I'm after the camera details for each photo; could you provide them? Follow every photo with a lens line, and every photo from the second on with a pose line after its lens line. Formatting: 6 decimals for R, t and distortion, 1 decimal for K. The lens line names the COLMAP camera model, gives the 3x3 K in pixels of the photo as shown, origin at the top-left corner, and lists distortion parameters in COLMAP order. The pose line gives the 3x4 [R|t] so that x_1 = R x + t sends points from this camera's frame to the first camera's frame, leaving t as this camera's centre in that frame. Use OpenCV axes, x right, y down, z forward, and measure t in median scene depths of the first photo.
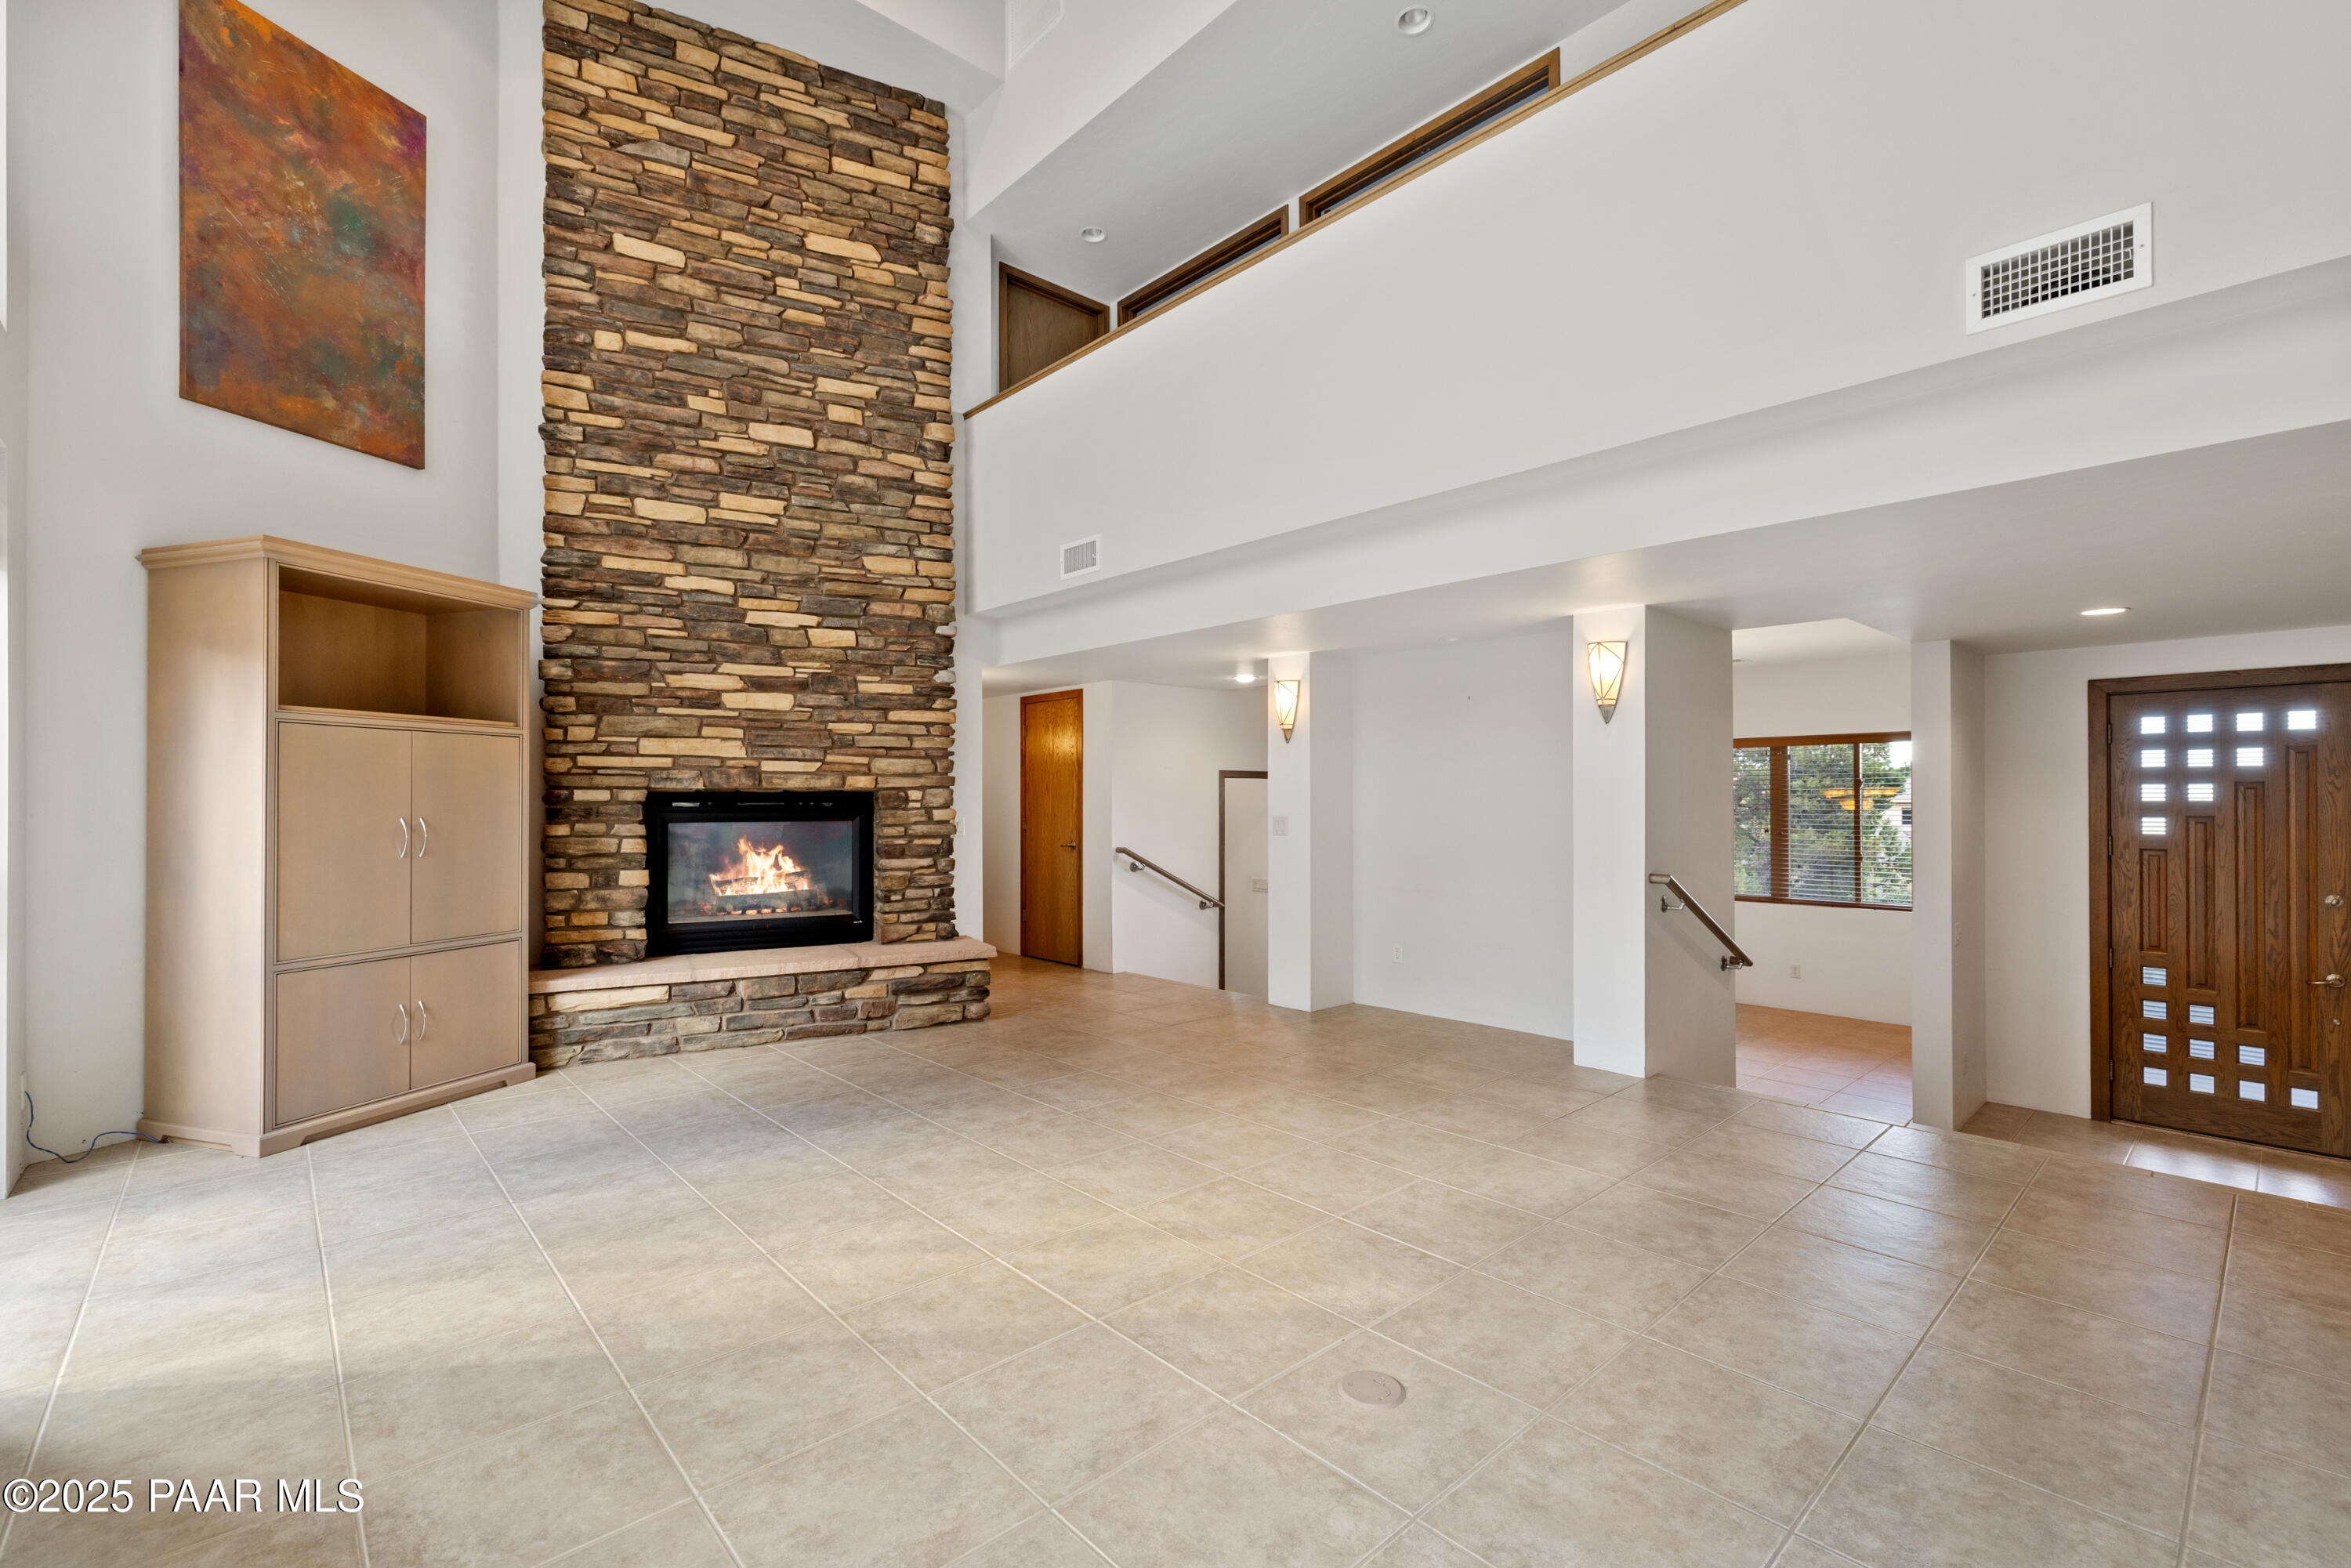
lens RADIAL K [[1019.1, 0, 1170.7], [0, 1019.1, 792.0], [0, 0, 1]] dist [-0.004278, 0.001937]
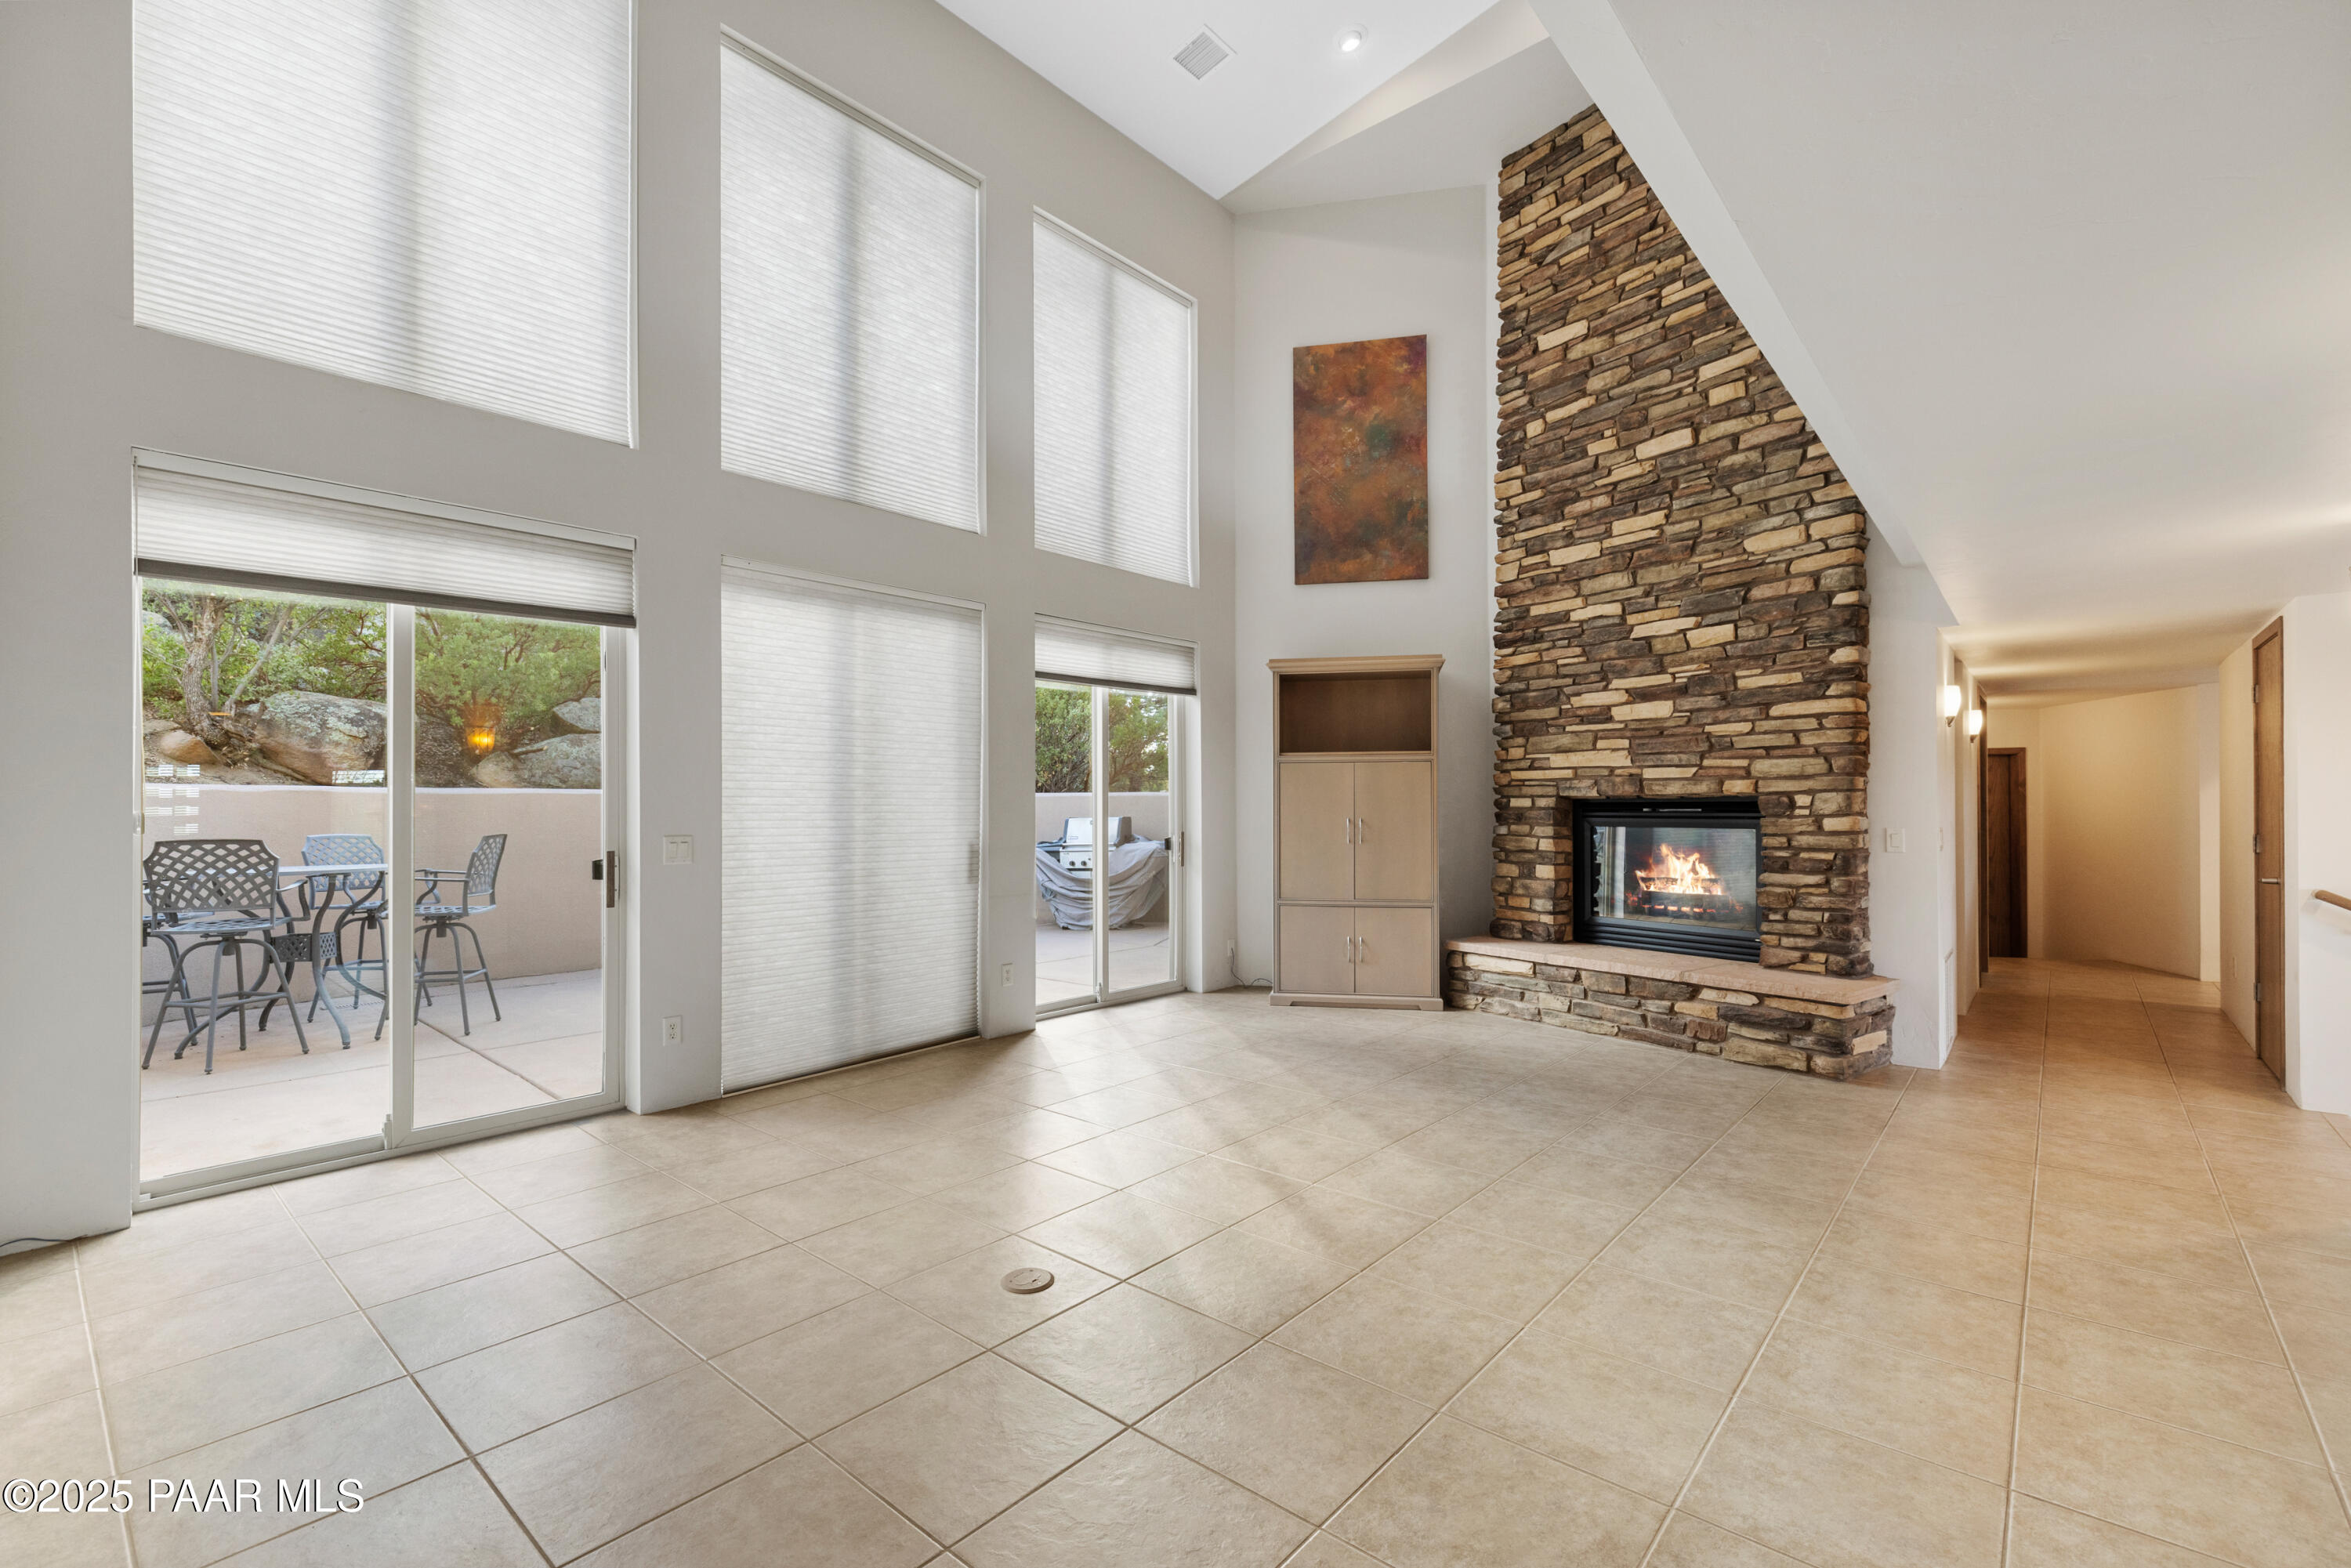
lens RADIAL K [[1019.1, 0, 1176.8], [0, 1019.1, 801.3], [0, 0, 1]] dist [-0.004278, 0.001937]
pose [[0.120884, -0.003908, -0.992659, 0.597699], [0.010635, 0.999940, -0.002641, 0.000501], [0.992610, -0.010238, 0.120918, 0.421639]]
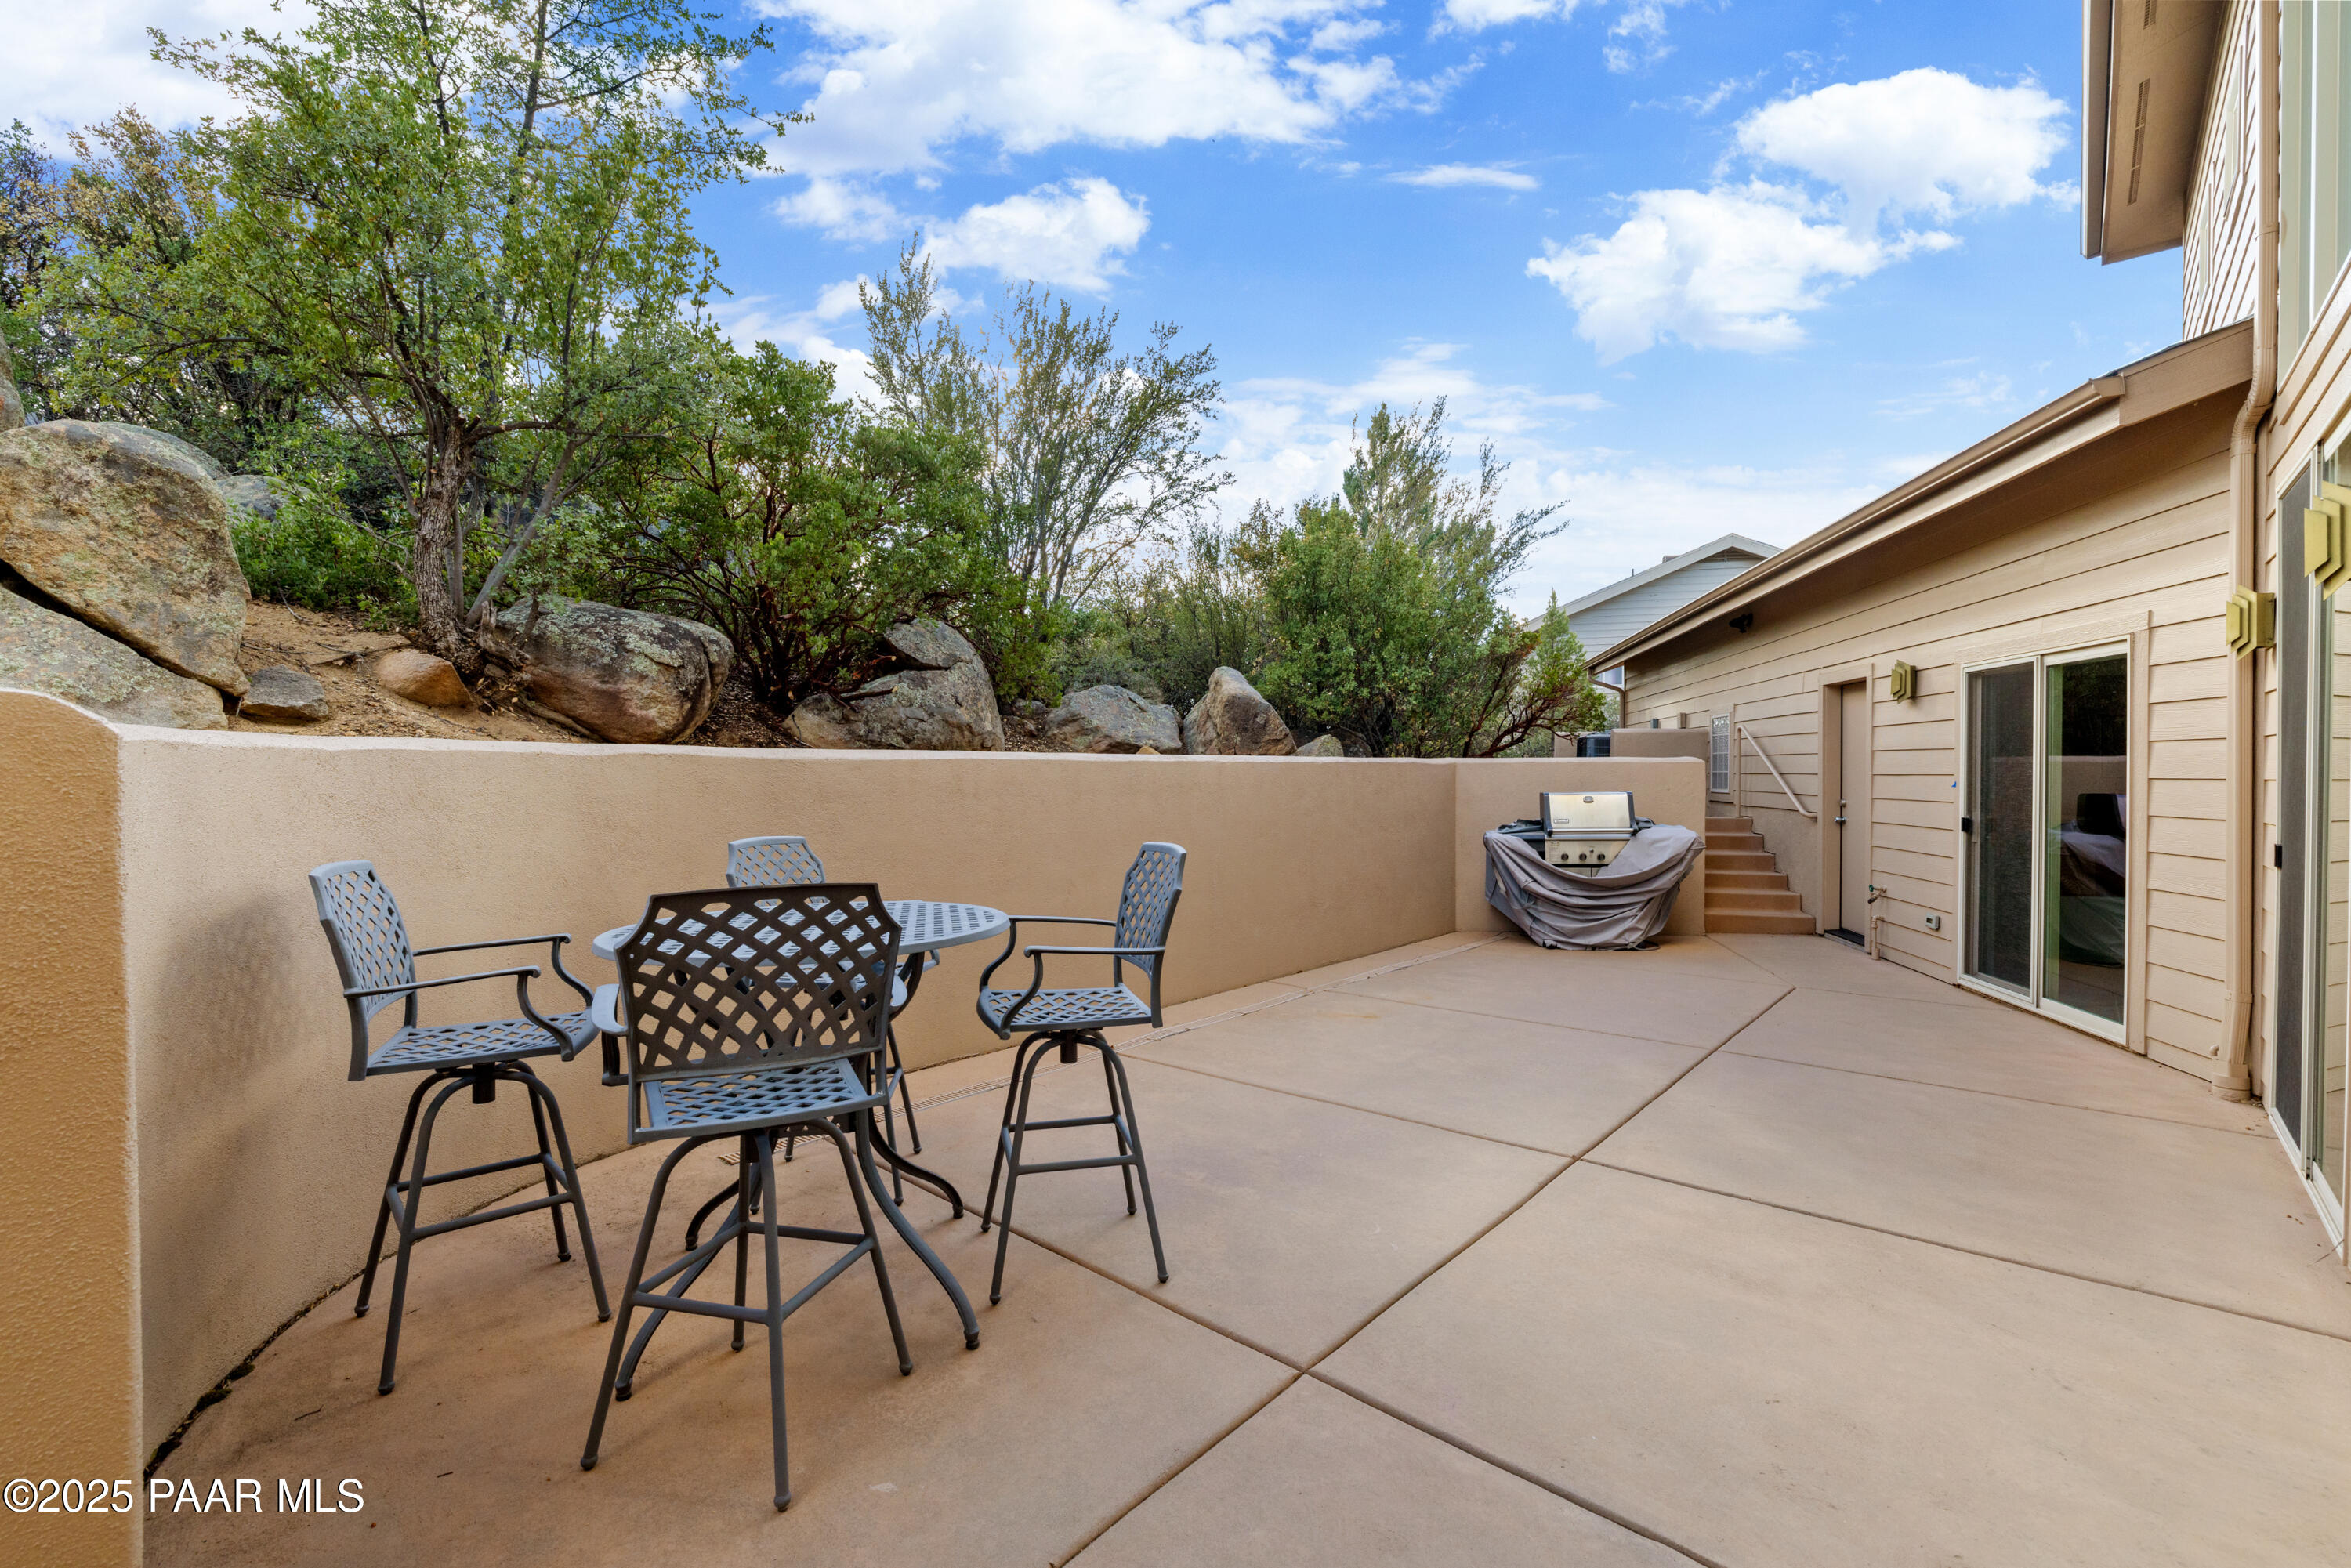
lens RADIAL K [[1019.1, 0, 1175.6], [0, 1019.1, 774.4], [0, 0, 1]] dist [-0.004278, 0.001937]
pose [[0.114138, 0.007206, -0.993439, -0.118176], [0.007906, 0.999935, 0.008161, -0.018123], [0.993433, -0.008786, 0.114074, -0.296893]]
